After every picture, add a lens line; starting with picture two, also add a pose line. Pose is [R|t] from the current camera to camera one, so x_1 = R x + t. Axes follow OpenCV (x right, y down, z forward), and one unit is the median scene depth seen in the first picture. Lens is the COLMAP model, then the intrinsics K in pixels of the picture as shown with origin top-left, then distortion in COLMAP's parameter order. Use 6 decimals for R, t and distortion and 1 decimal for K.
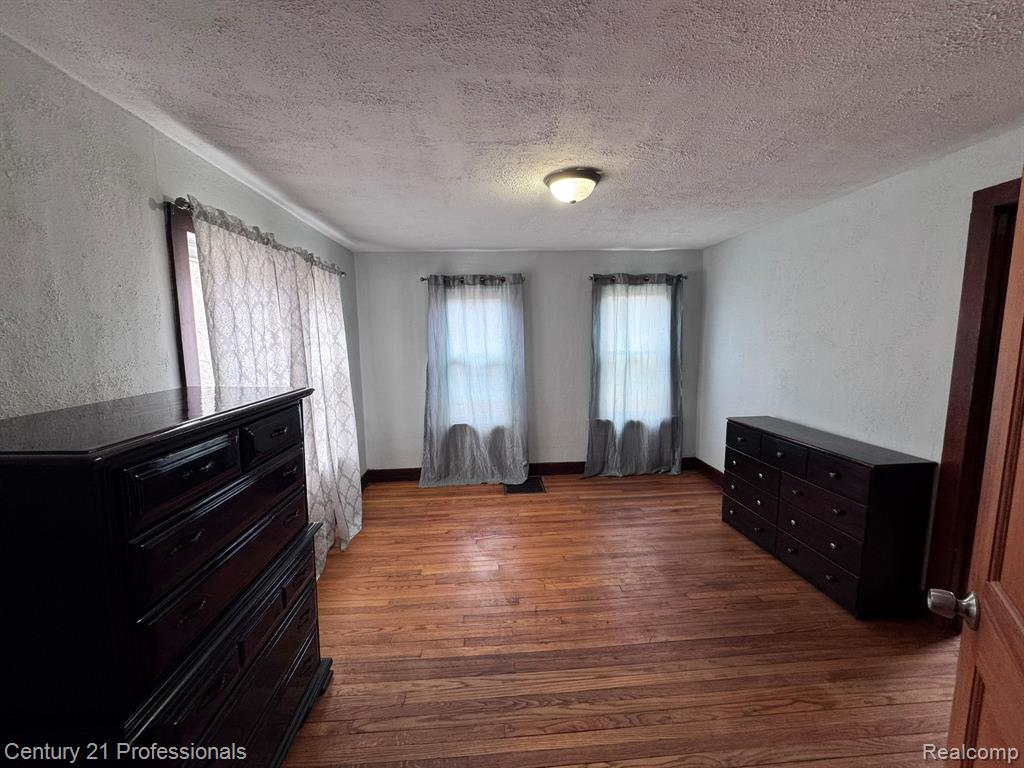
lens RADIAL K [[409.3, 0, 526.0], [0, 409.3, 379.4], [0, 0, 1]] dist [-0.001526, -0.000250]
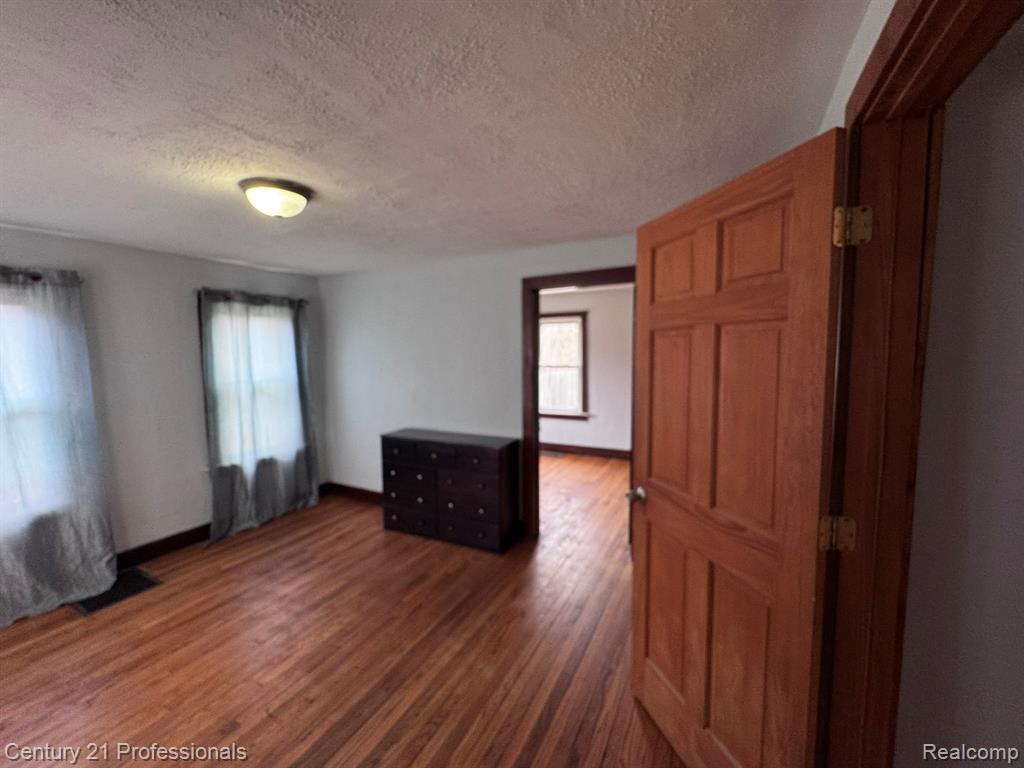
lens RADIAL K [[409.3, 0, 513.0], [0, 409.3, 379.8], [0, 0, 1]] dist [-0.001526, -0.000250]
pose [[0.529544, -0.052882, 0.846633, -0.208667], [0.094644, 0.995507, 0.002984, -0.021639], [-0.842986, 0.078548, 0.532169, 0.075590]]
